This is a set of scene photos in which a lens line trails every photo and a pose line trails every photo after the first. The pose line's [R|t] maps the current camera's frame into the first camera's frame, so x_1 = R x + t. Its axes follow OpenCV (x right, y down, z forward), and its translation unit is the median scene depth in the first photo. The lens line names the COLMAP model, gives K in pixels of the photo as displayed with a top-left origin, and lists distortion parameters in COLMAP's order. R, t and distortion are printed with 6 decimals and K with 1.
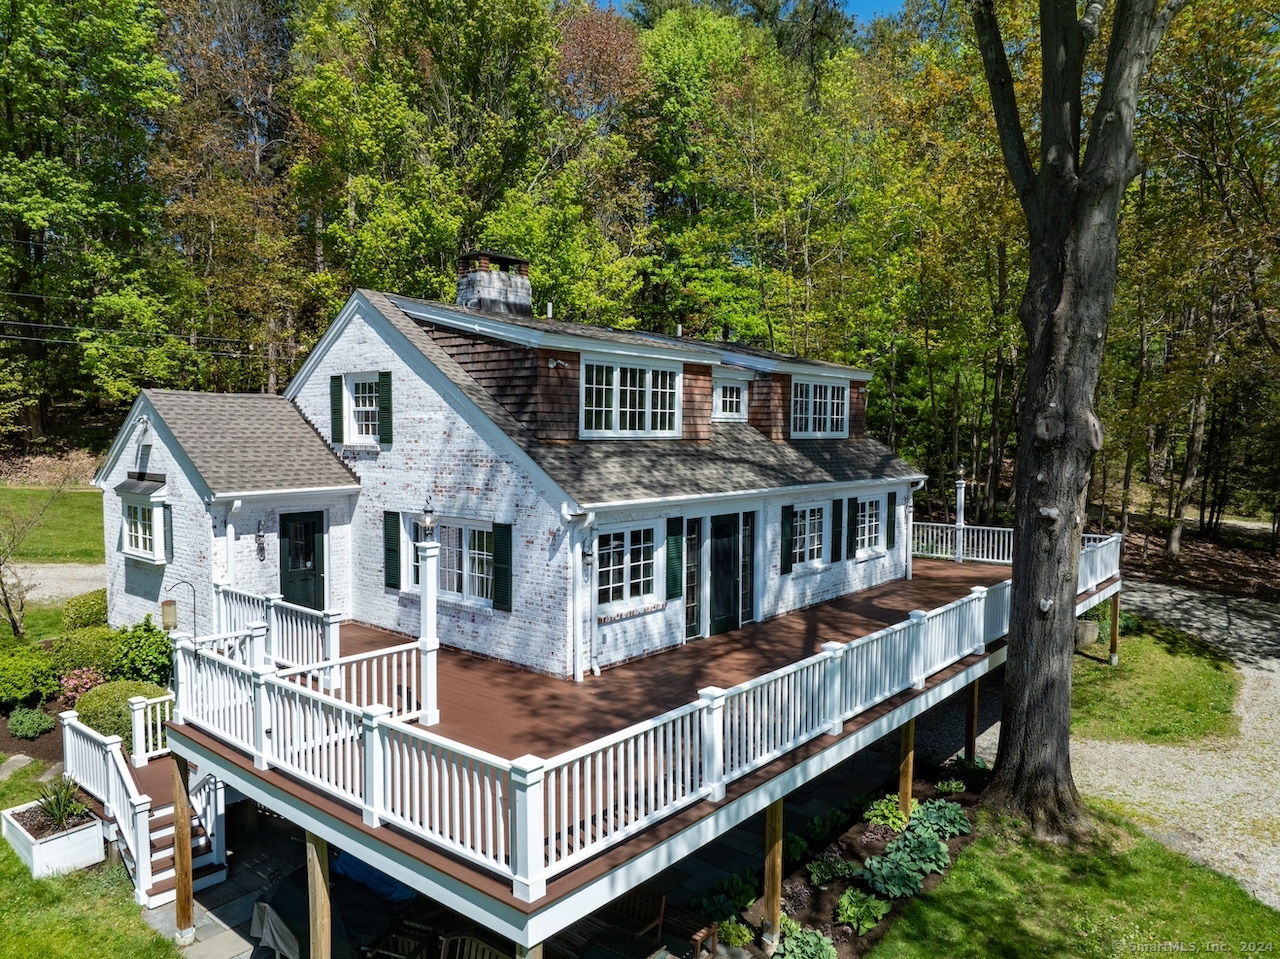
lens RADIAL K [[892.7, 0, 640.0], [0, 892.7, 479.5], [0, 0, 1]] dist [0.003386, -0.001692]
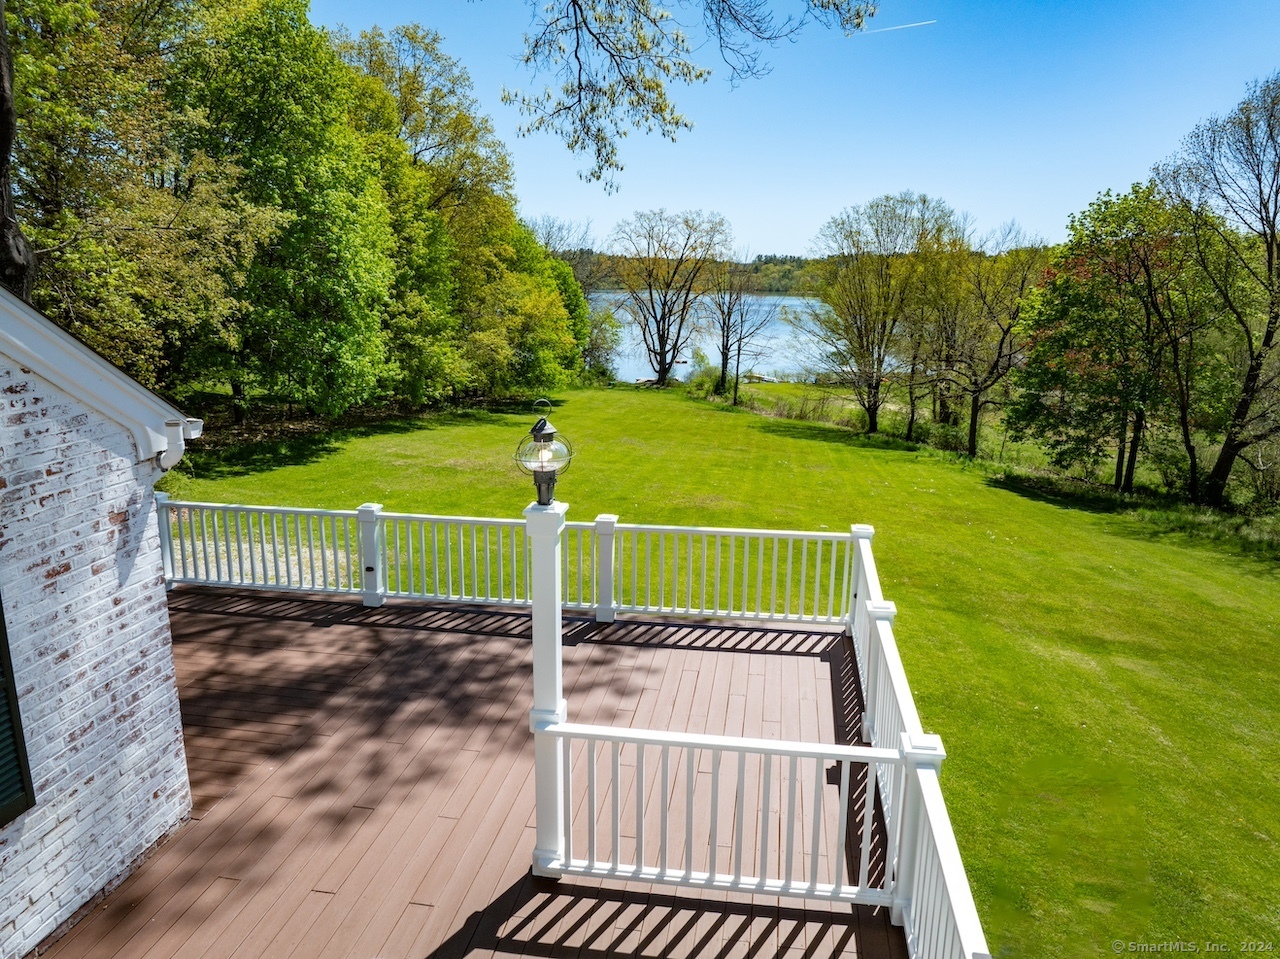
lens RADIAL K [[892.7, 0, 640.0], [0, 892.7, 479.5], [0, 0, 1]] dist [0.003386, -0.001692]
pose [[-0.512158, -0.204809, 0.834115, -0.492698], [0.023264, 0.967489, 0.251842, -0.044682], [-0.858576, 0.148387, -0.490742, 0.903332]]
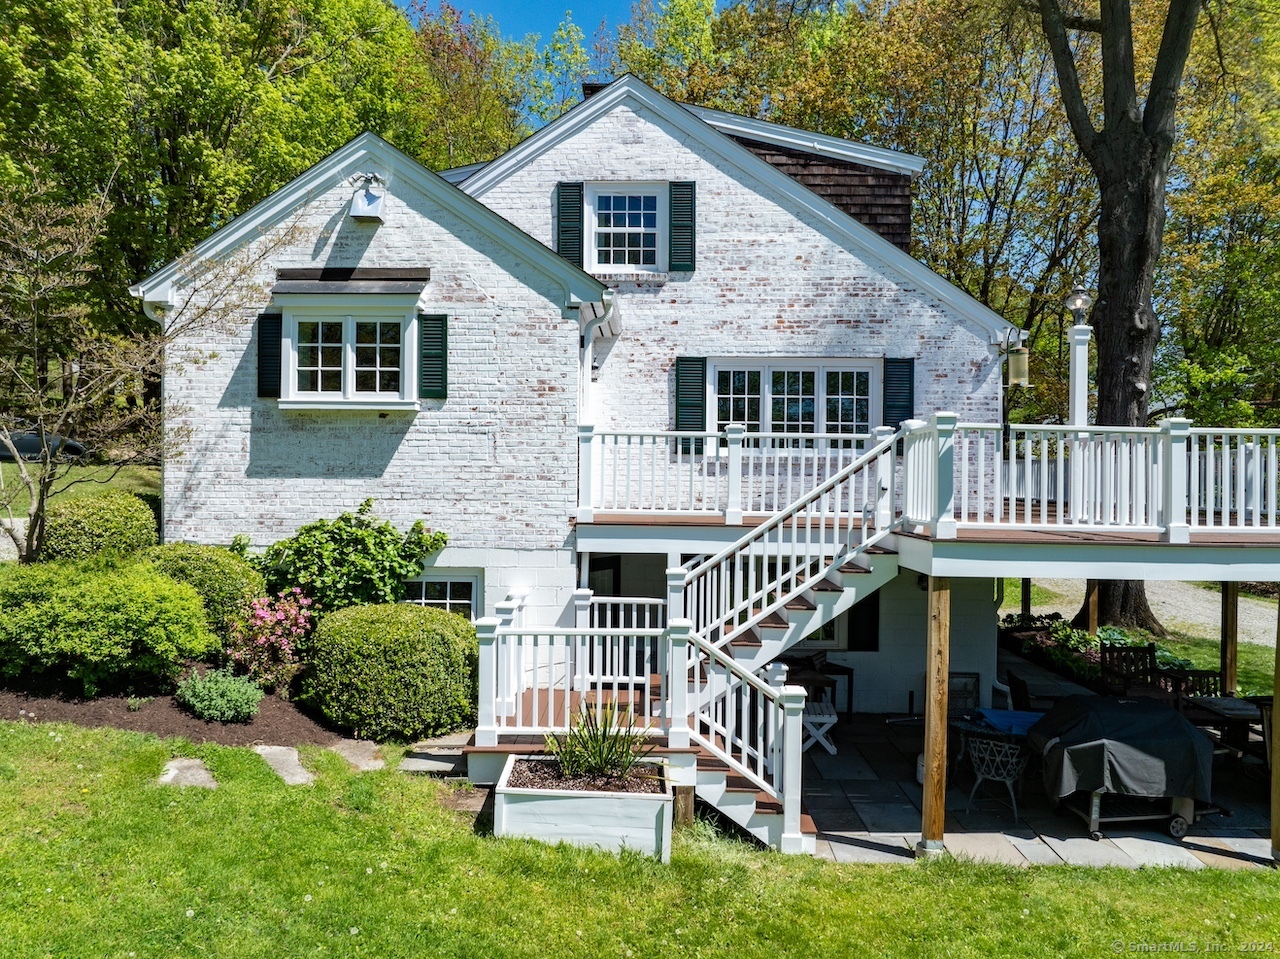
lens RADIAL K [[892.7, 0, 640.0], [0, 892.7, 479.5], [0, 0, 1]] dist [0.003386, -0.001692]
pose [[0.766283, -0.000358, 0.642503, -0.896348], [0.032477, 0.998743, -0.038176, 0.189460], [-0.641682, 0.050120, 0.765332, 0.460745]]
